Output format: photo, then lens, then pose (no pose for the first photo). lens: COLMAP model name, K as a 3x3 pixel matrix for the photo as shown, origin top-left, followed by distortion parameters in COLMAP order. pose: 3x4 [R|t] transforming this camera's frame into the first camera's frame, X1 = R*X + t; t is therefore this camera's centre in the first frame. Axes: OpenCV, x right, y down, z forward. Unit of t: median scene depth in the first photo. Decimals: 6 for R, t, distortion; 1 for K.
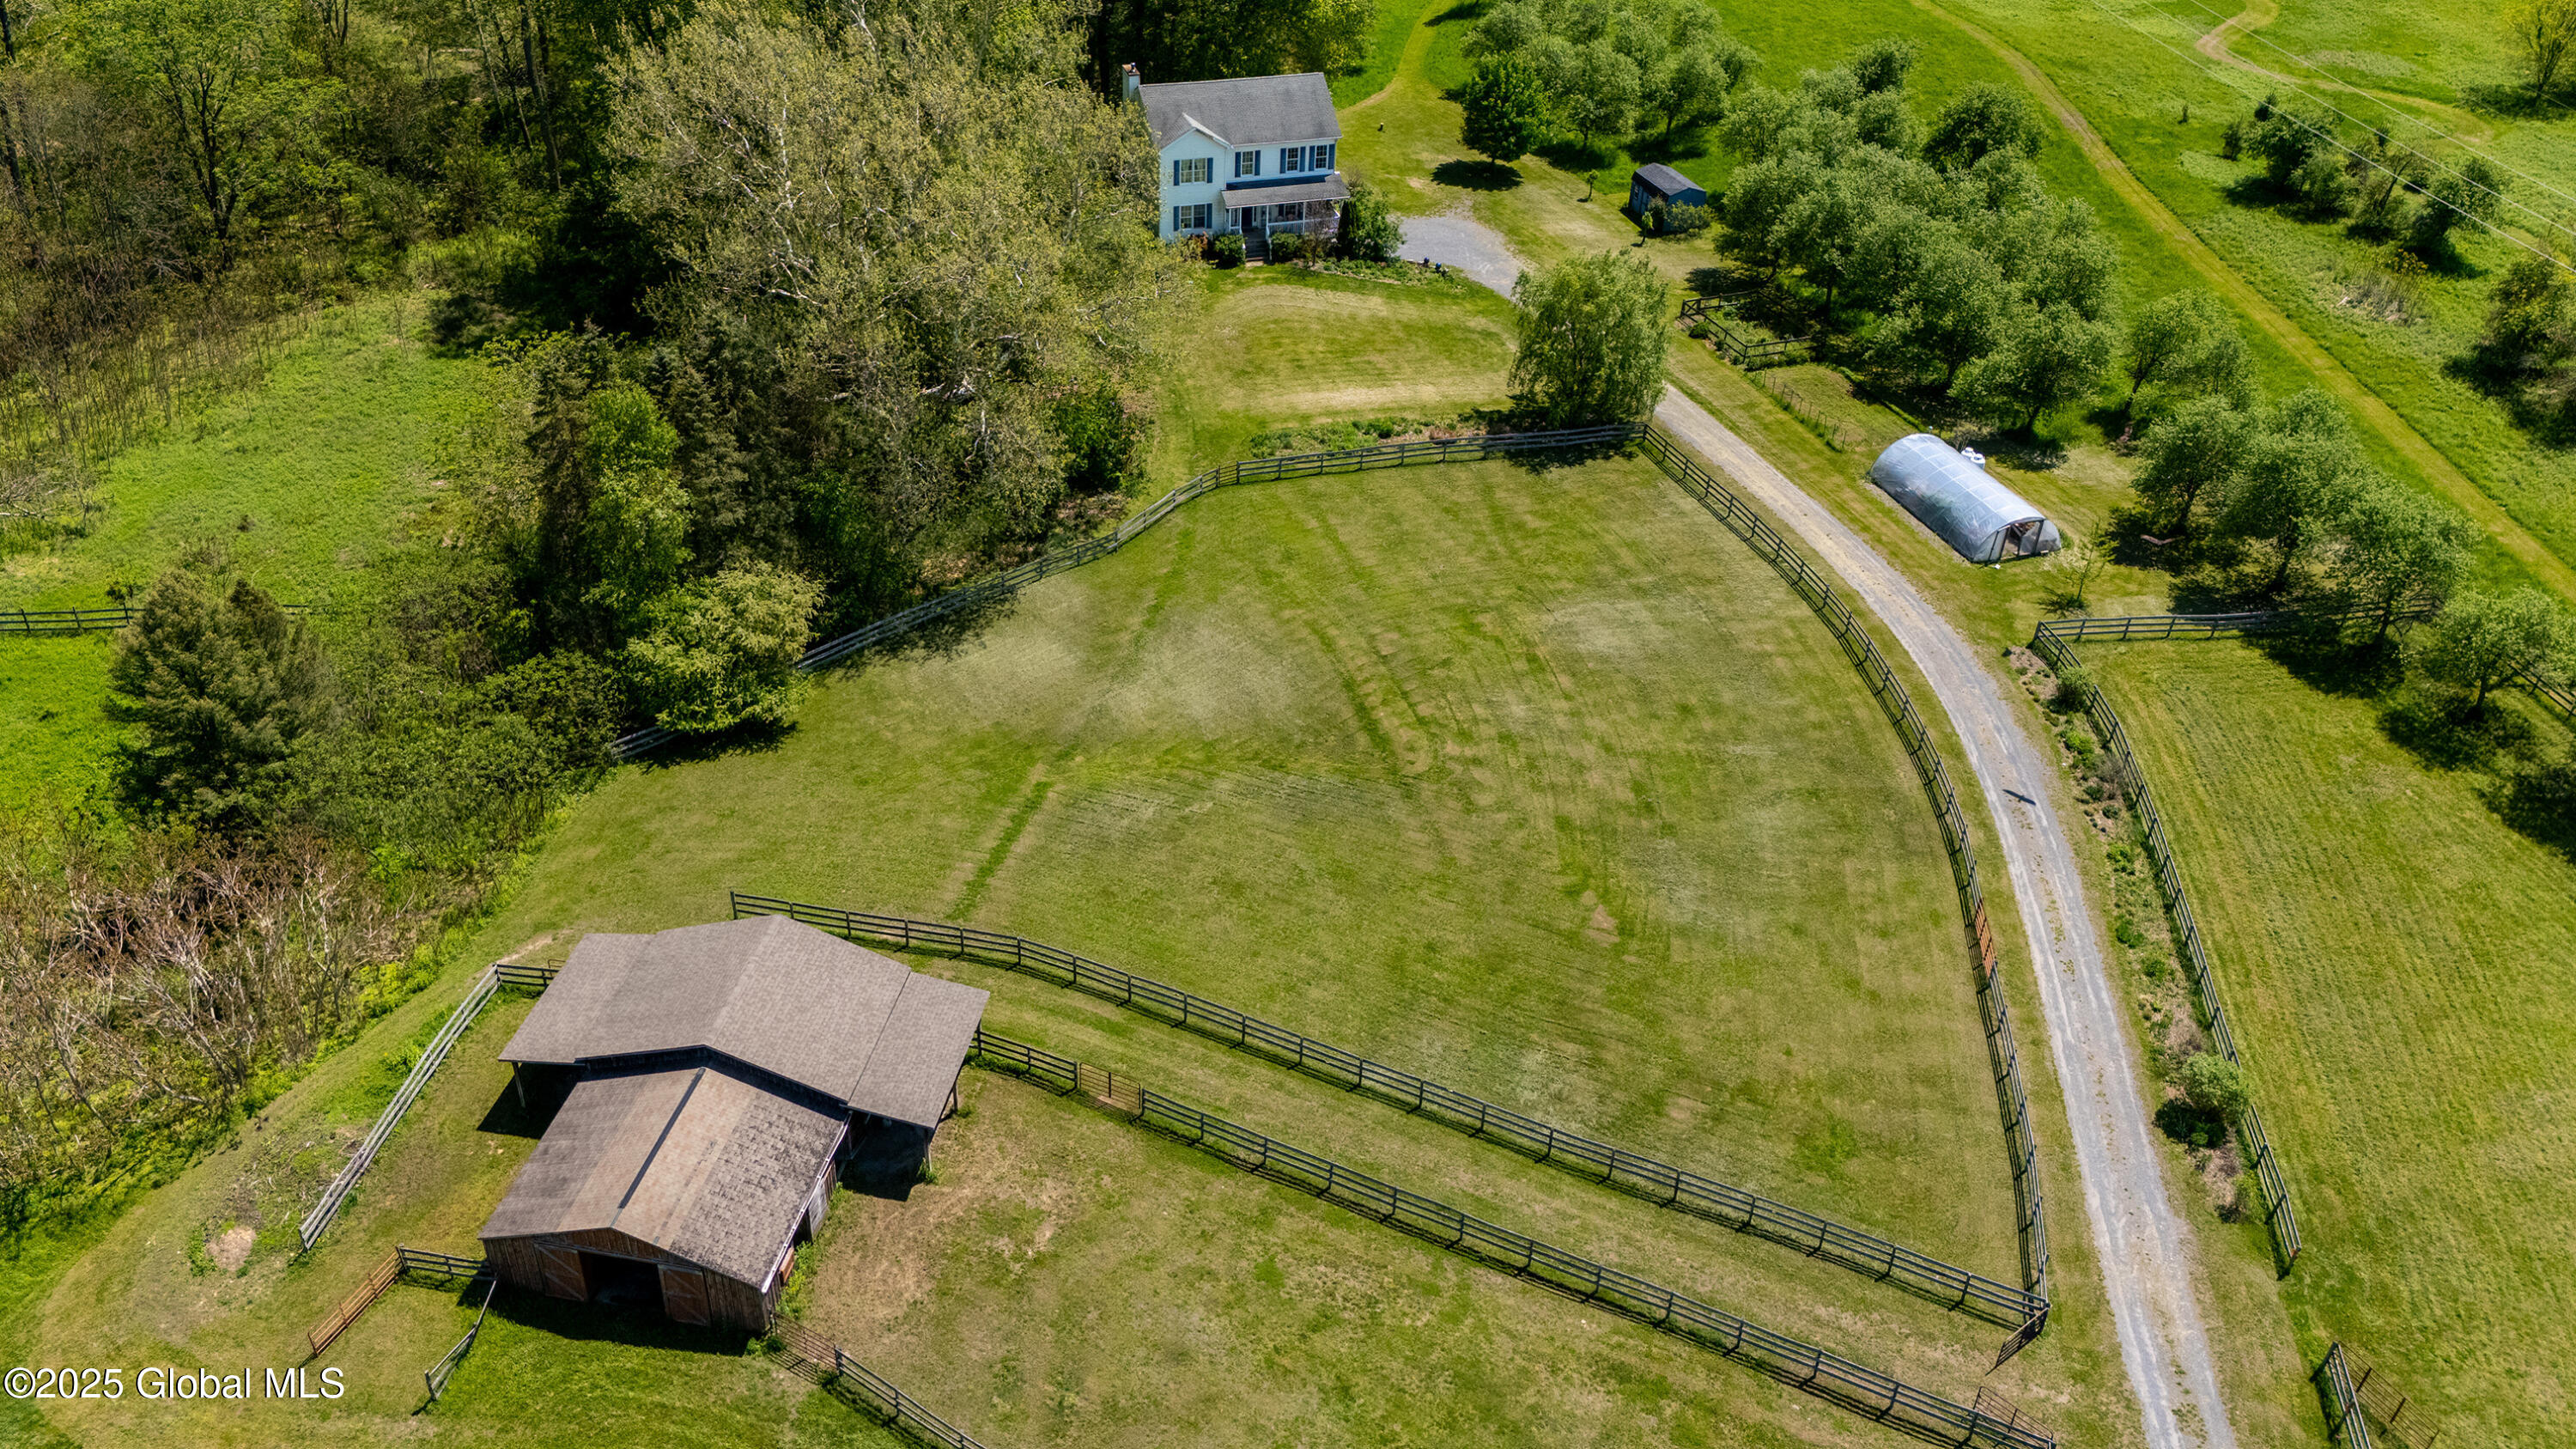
lens RADIAL K [[2030.6, 0, 1184.1], [0, 2030.6, 715.1], [0, 0, 1]] dist [0.105980, -0.132314]
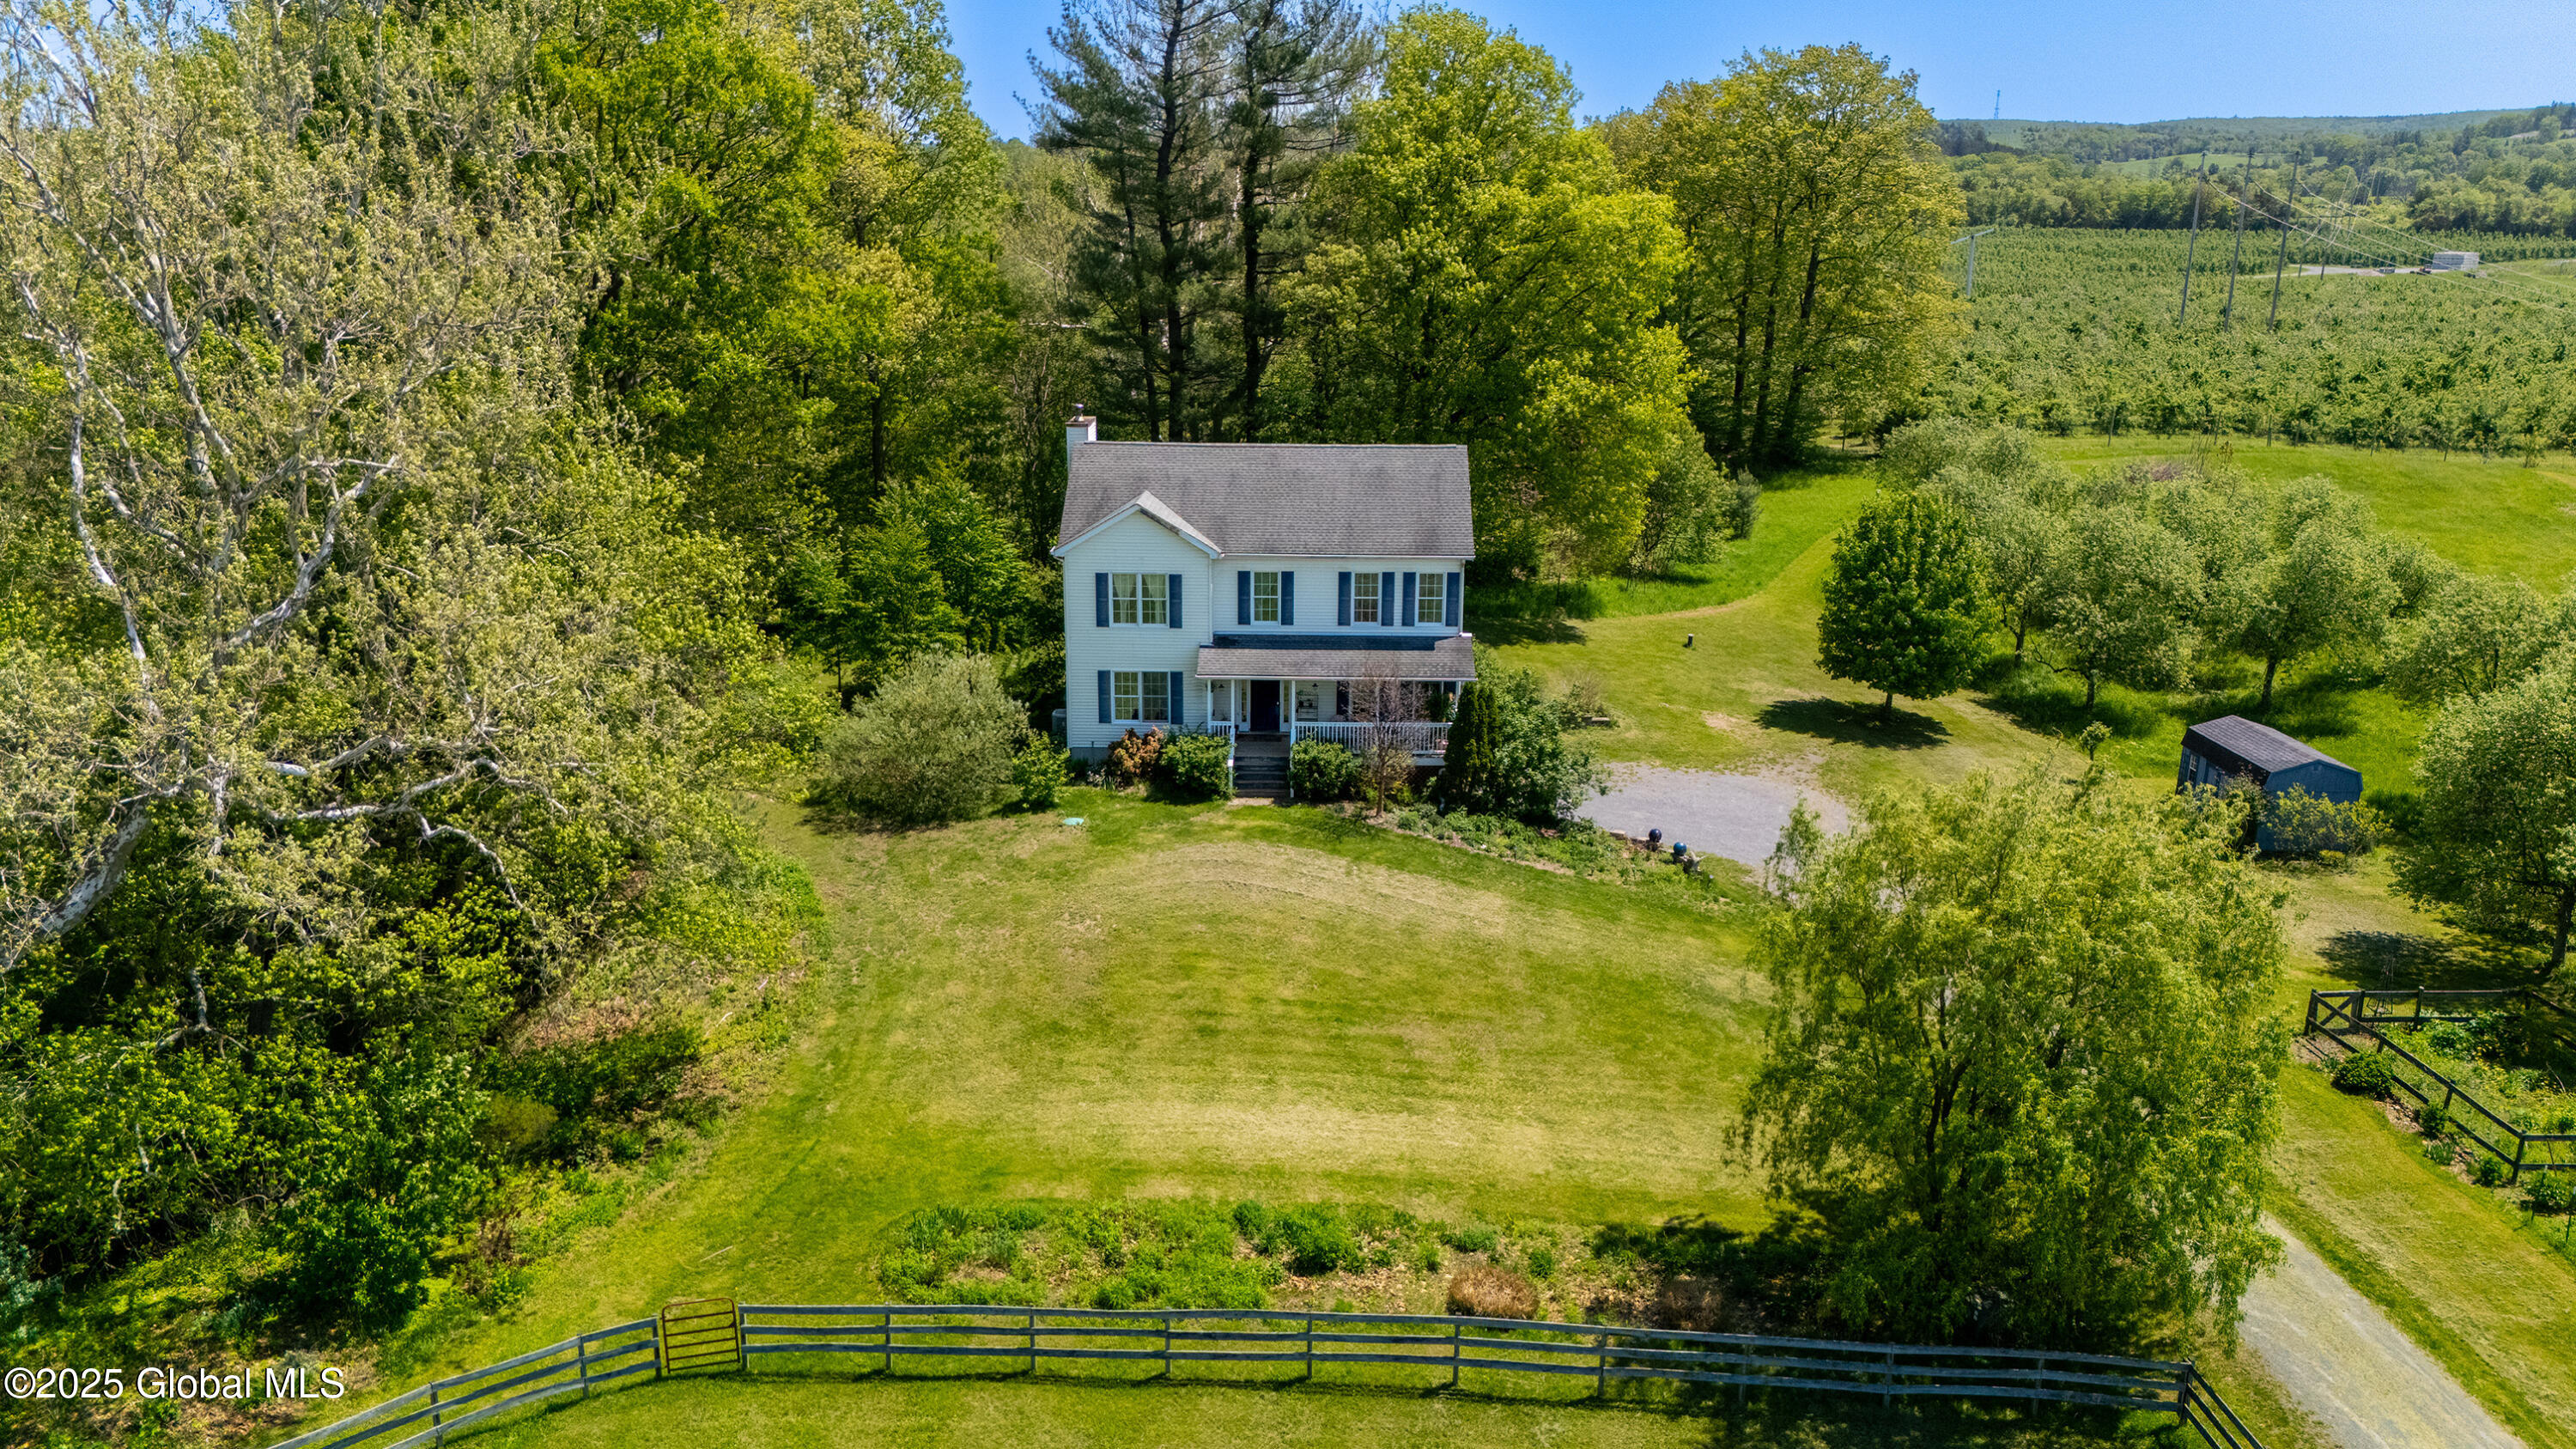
lens RADIAL K [[1883.2, 0, 1281.2], [0, 1883.2, 721.8], [0, 0, 1]] dist [0.084294, -0.085609]
pose [[0.963493, 0.070079, -0.258398, 0.169021], [-0.150384, 0.940156, -0.305763, -0.127909], [0.221507, 0.333459, 0.916373, 0.704736]]
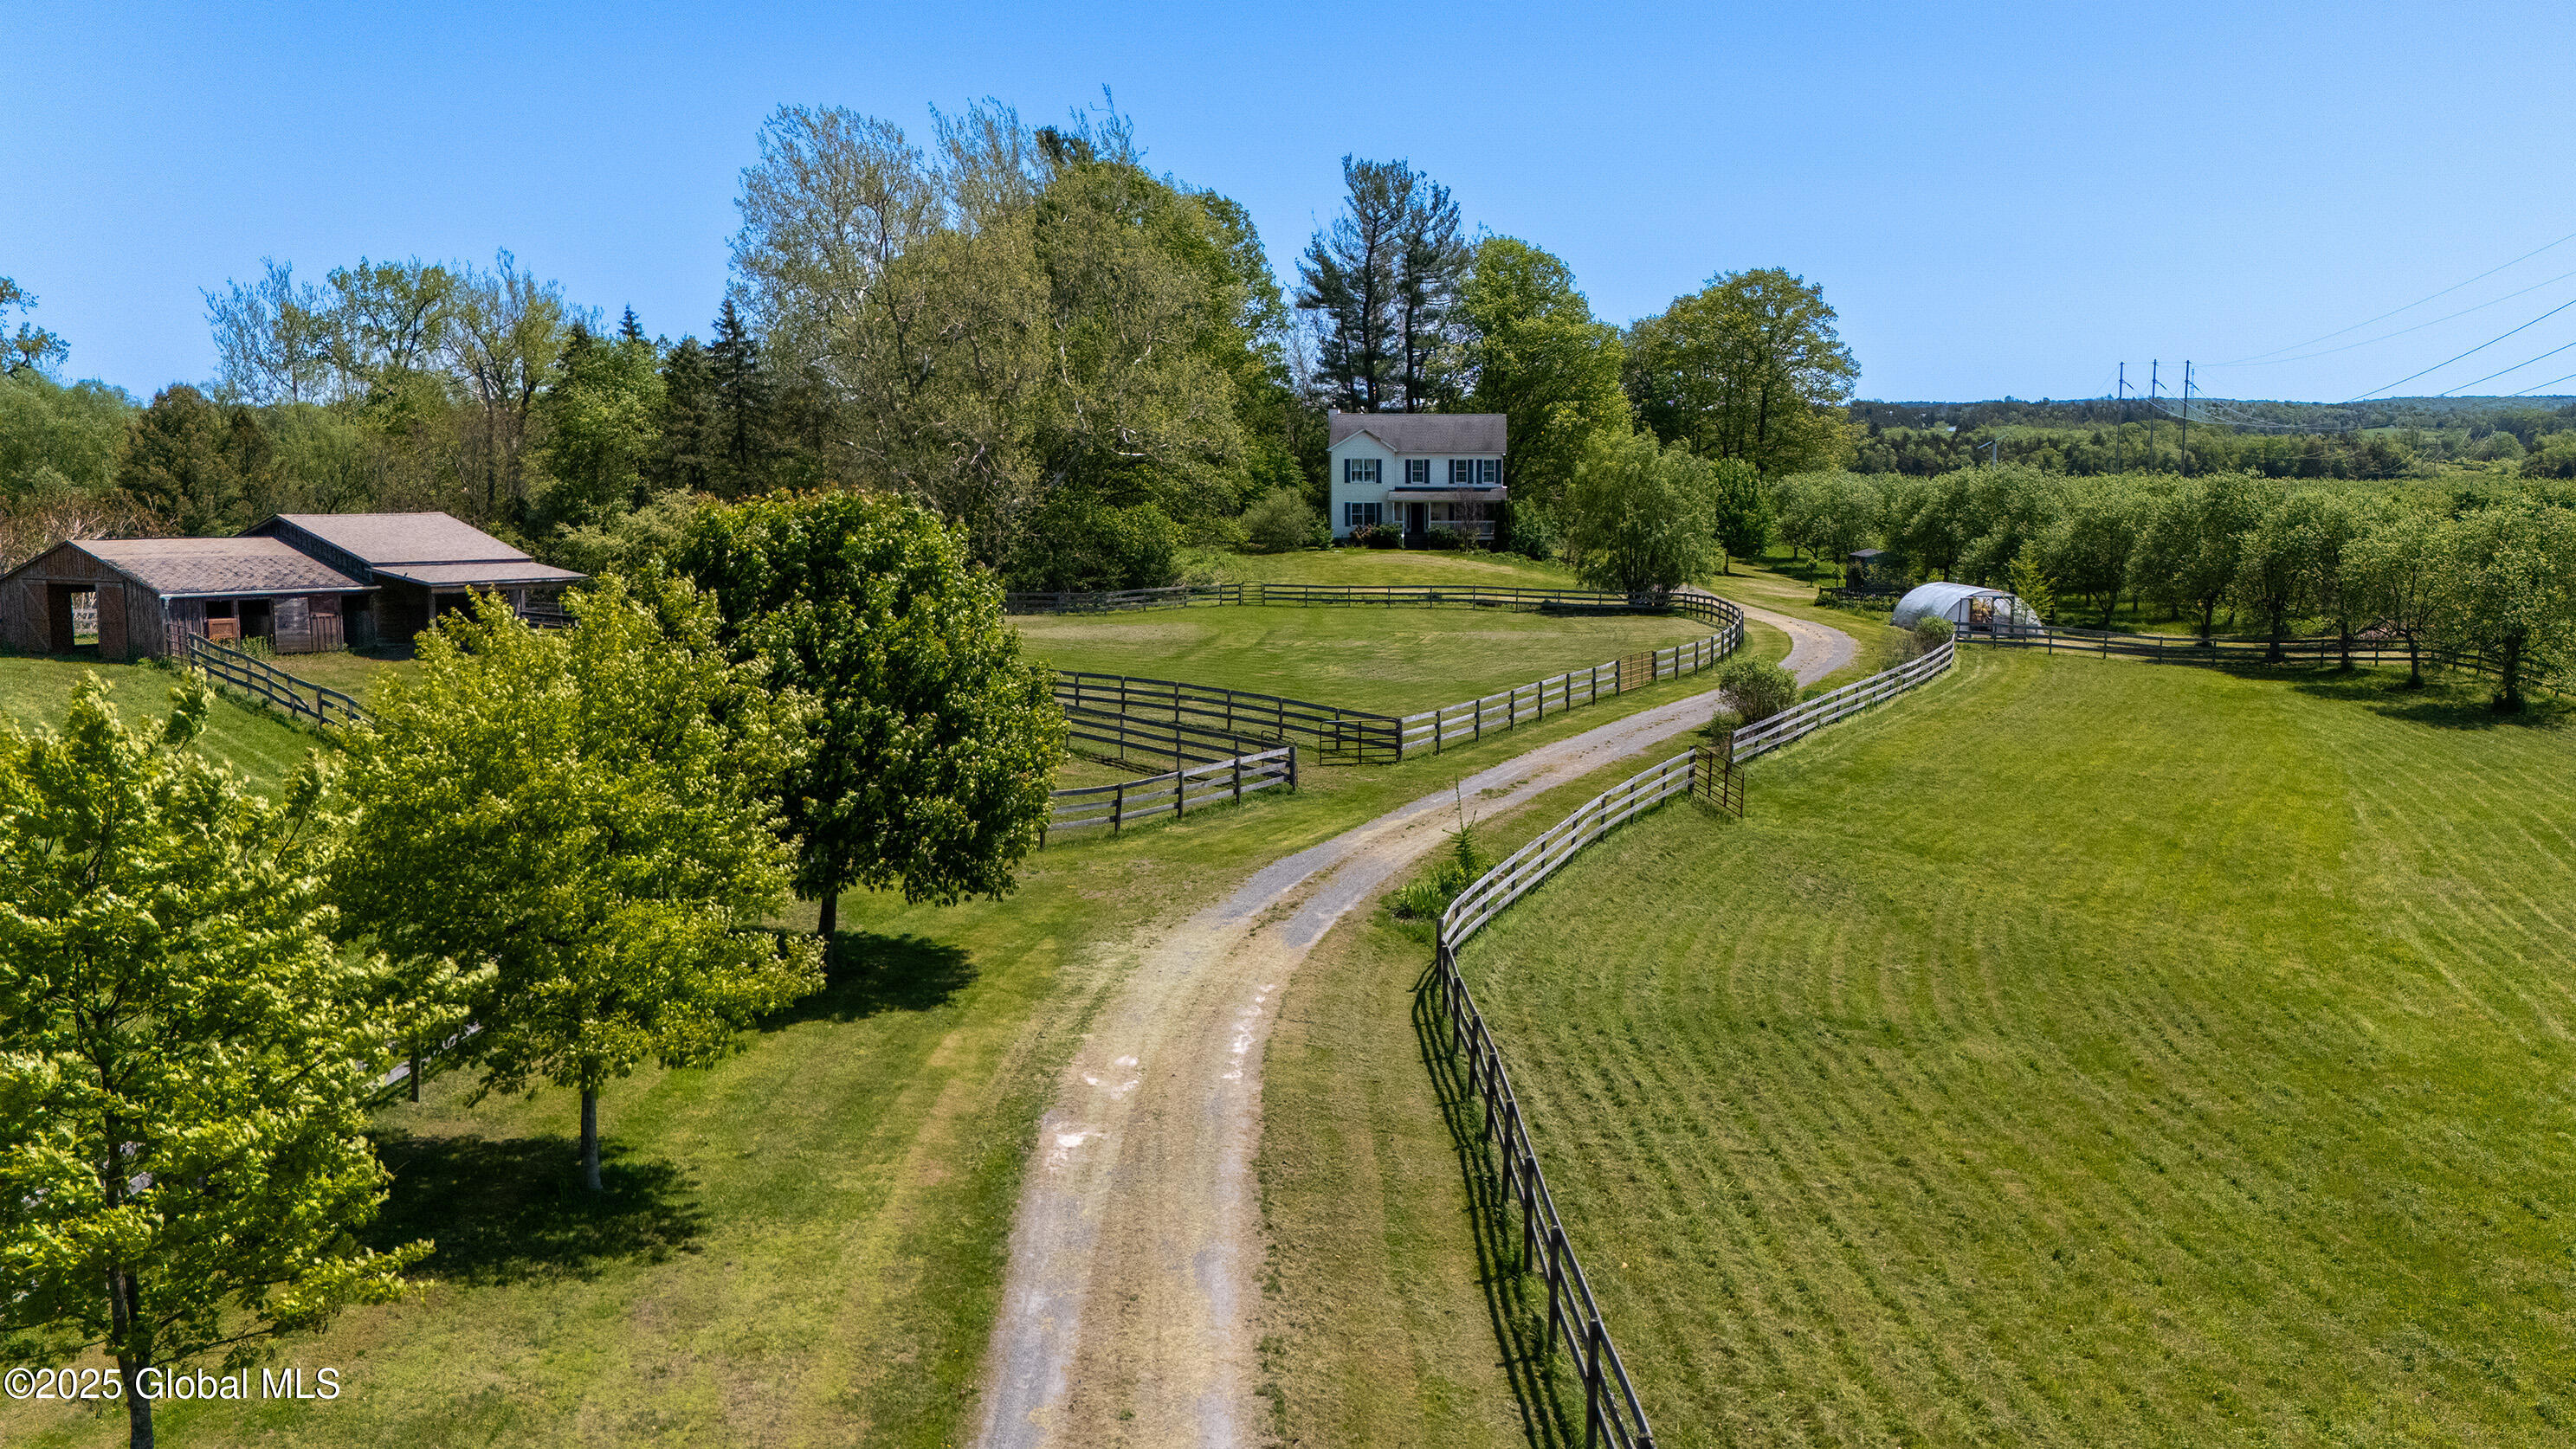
lens RADIAL K [[2103.9, 0, 1440.1], [0, 2103.9, 757.5], [0, 0, 1]] dist [0.119005, -0.129576]
pose [[0.964486, 0.030546, -0.262361, 0.389691], [-0.146336, 0.888710, -0.434488, 0.399759], [0.219891, 0.457451, 0.861619, 0.124548]]
